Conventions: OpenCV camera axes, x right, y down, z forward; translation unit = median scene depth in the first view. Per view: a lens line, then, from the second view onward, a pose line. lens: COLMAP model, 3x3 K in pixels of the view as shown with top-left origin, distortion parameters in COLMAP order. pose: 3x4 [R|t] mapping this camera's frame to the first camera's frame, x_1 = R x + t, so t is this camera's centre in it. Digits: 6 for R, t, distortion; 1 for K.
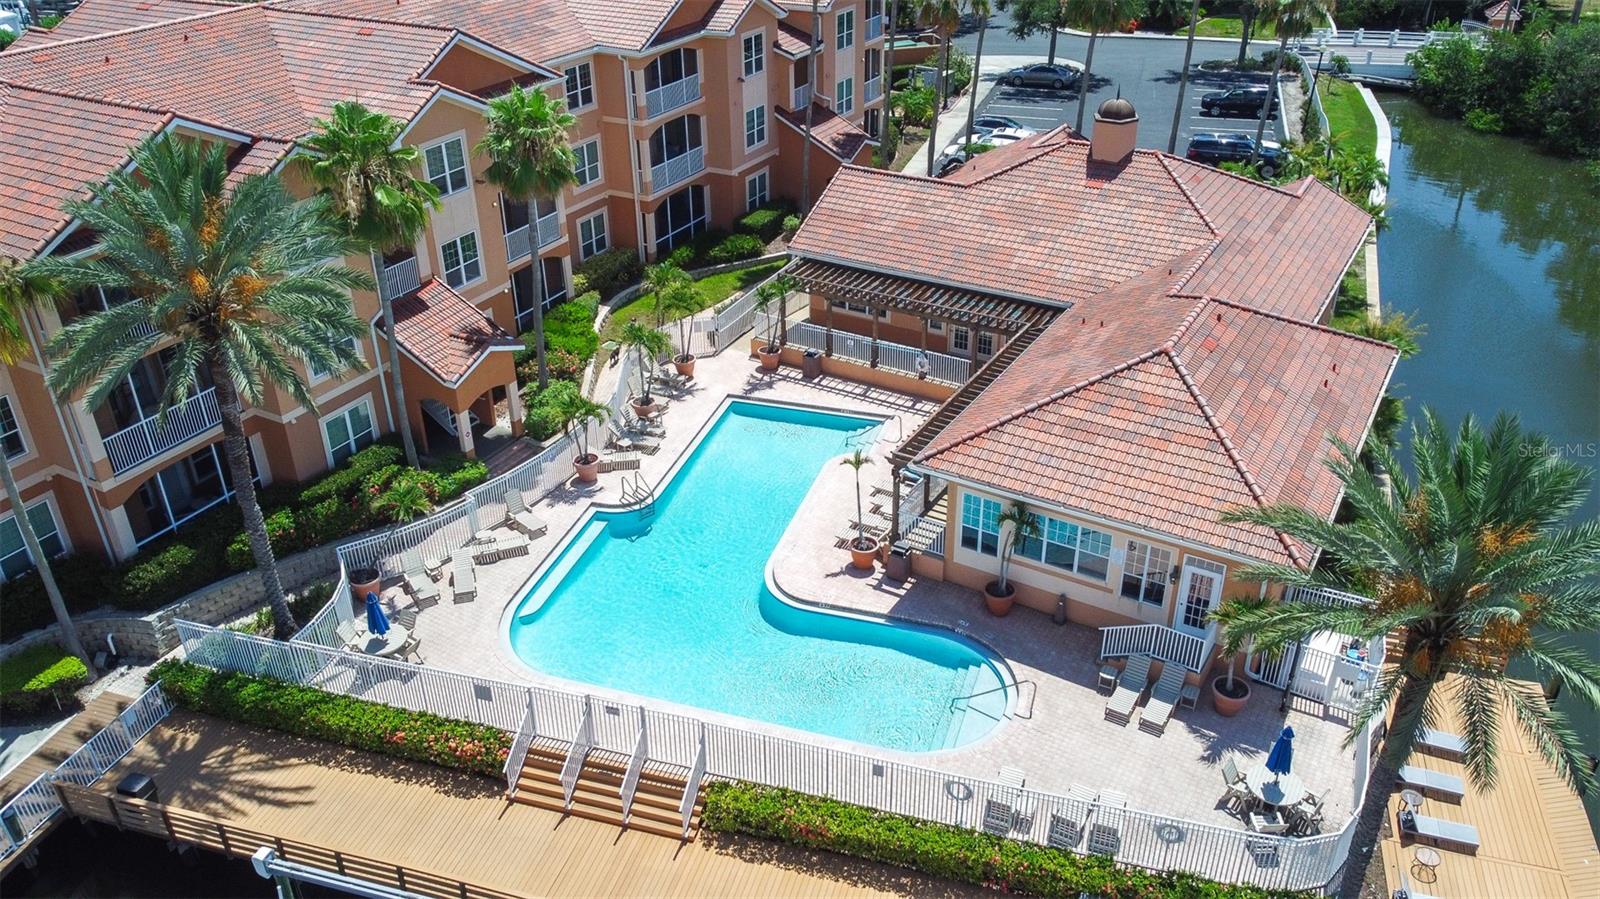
lens RADIAL K [[1214.9, 0, 796.2], [0, 1214.9, 444.9], [0, 0, 1]] dist [-0.002608, -0.000408]
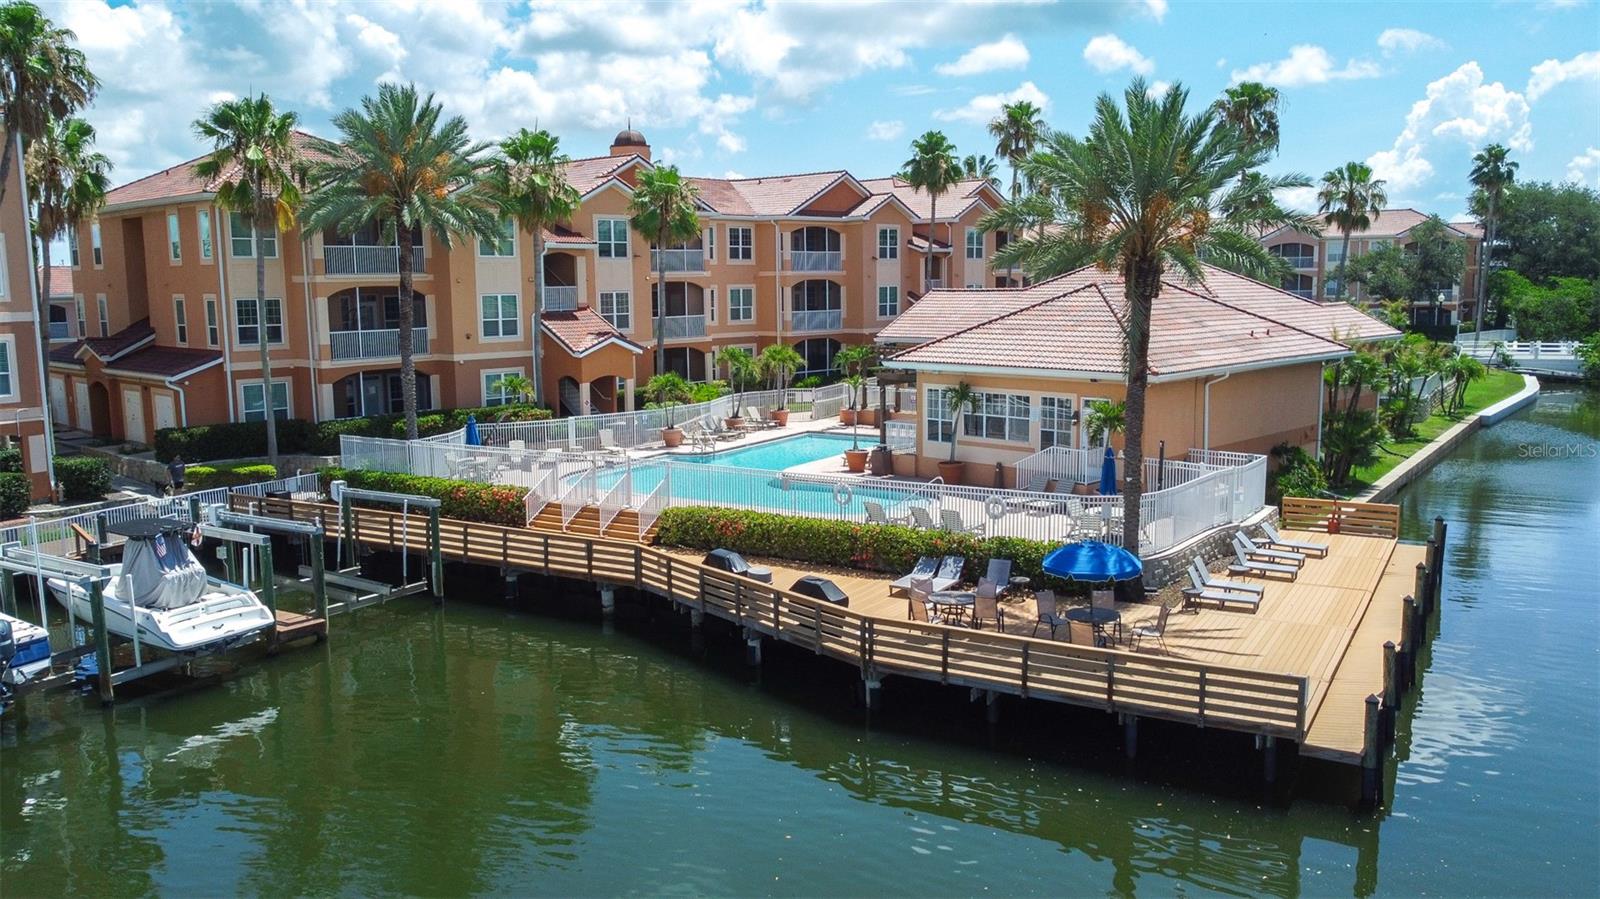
lens RADIAL K [[1214.9, 0, 796.2], [0, 1214.9, 444.9], [0, 0, 1]] dist [-0.002608, -0.000408]
pose [[0.969337, 0.035227, -0.243197, 0.260205], [-0.121895, 0.928259, -0.351392, 0.455157], [0.213371, 0.370262, 0.904090, -0.109577]]
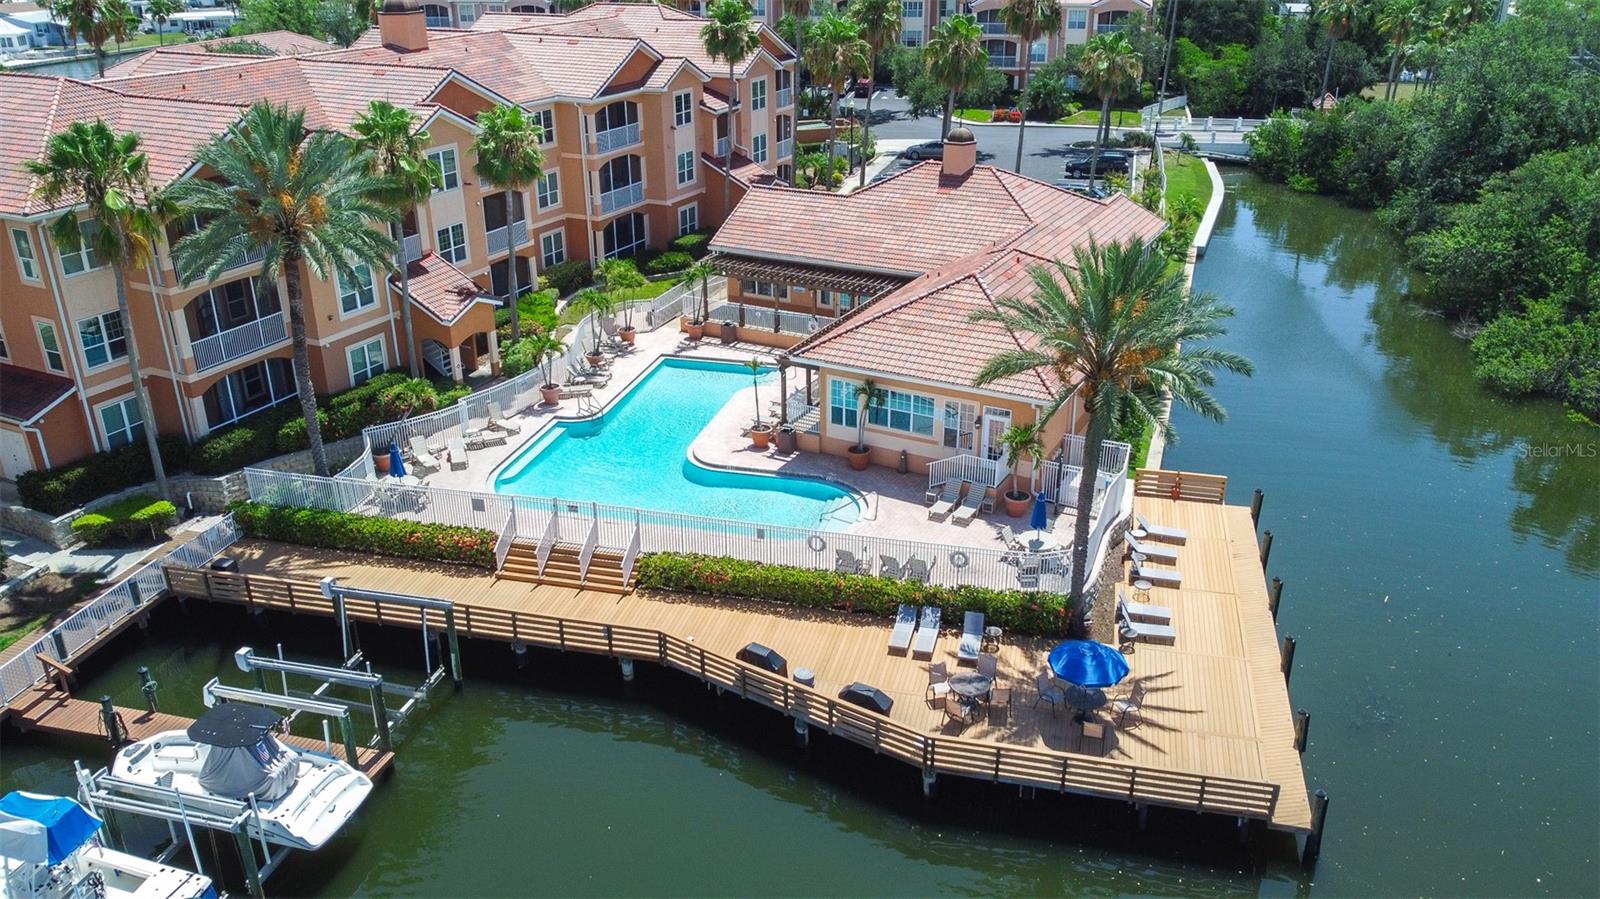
lens RADIAL K [[1214.9, 0, 796.2], [0, 1214.9, 444.9], [0, 0, 1]] dist [-0.002608, -0.000408]
pose [[0.999063, -0.012415, 0.041455, 0.034488], [0.016561, 0.994727, -0.101209, 0.208358], [-0.039980, 0.101801, 0.994001, -0.289241]]
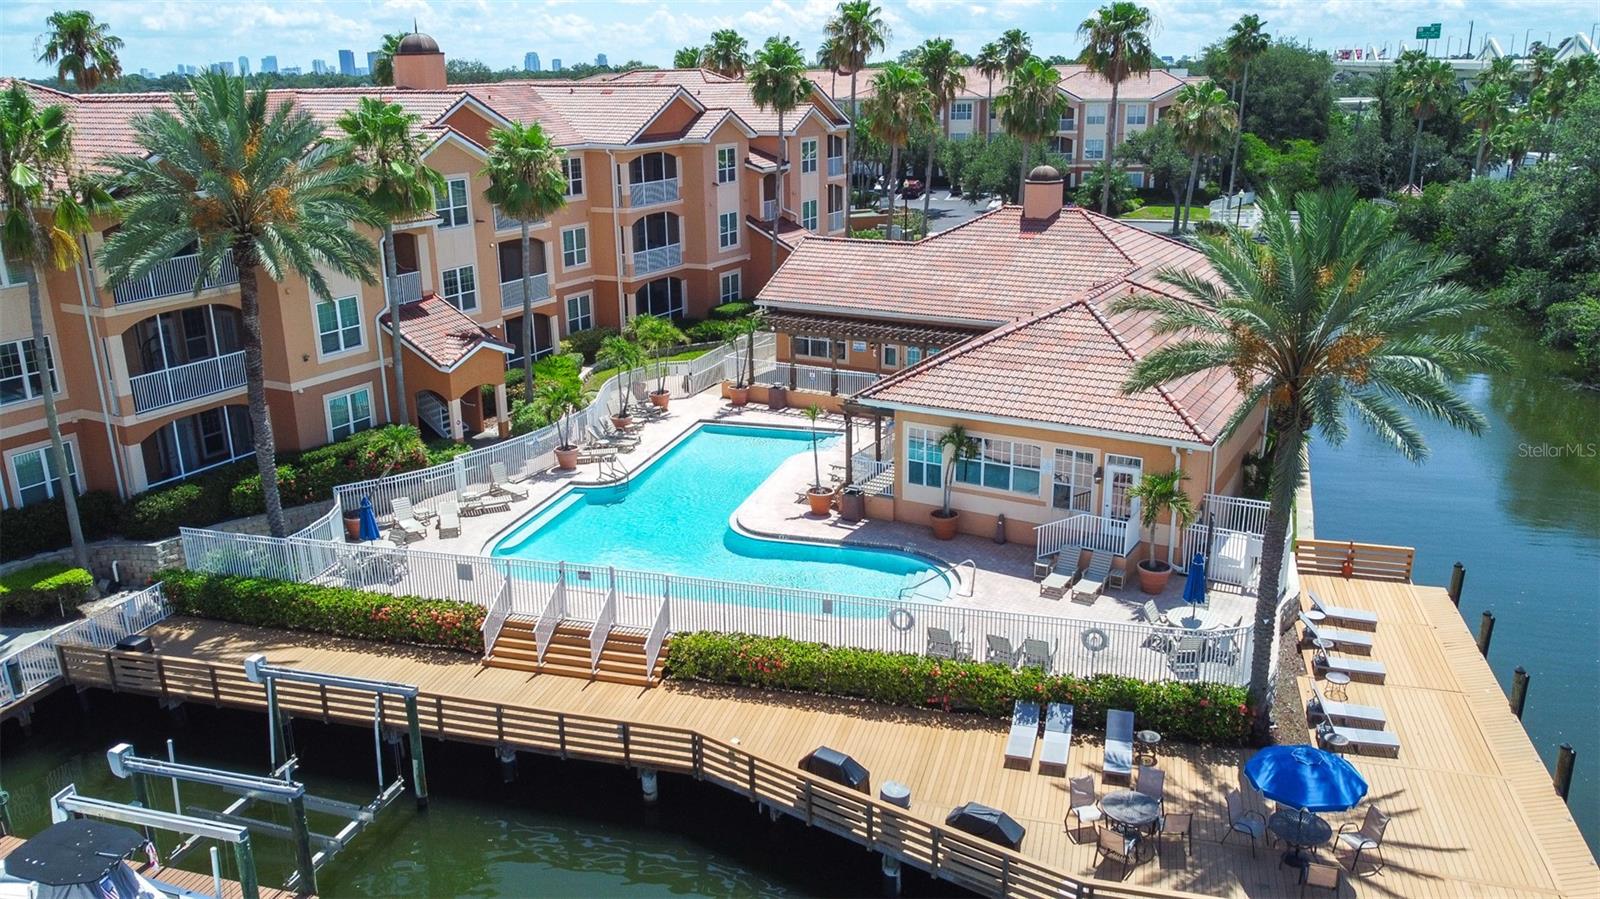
lens RADIAL K [[1214.9, 0, 796.2], [0, 1214.9, 444.9], [0, 0, 1]] dist [-0.002608, -0.000408]
pose [[0.999890, -0.005307, 0.013875, 0.016872], [0.008149, 0.976888, -0.213594, 0.241749], [-0.012421, 0.213684, 0.976824, -0.061859]]
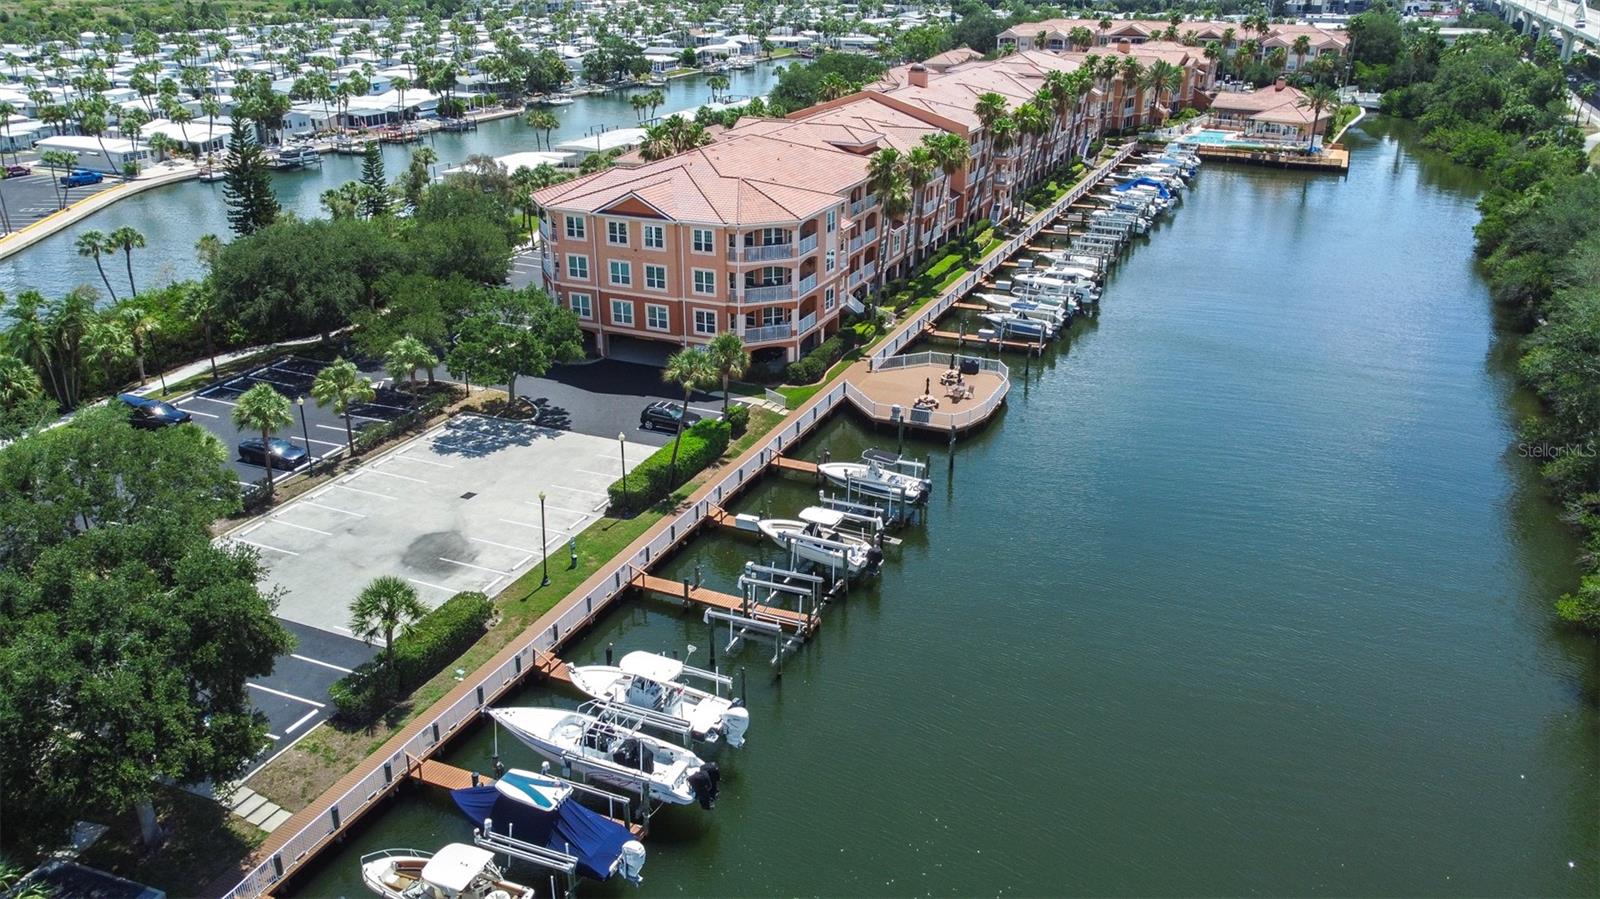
lens RADIAL K [[1235.9, 0, 796.3], [0, 1235.9, 446.6], [0, 0, 1]] dist [-0.000800, -0.001649]
pose [[0.993903, 0.056012, -0.094970, -1.314498], [-0.067701, 0.989881, -0.124704, 2.274149], [0.087024, 0.130374, 0.987638, -4.561166]]
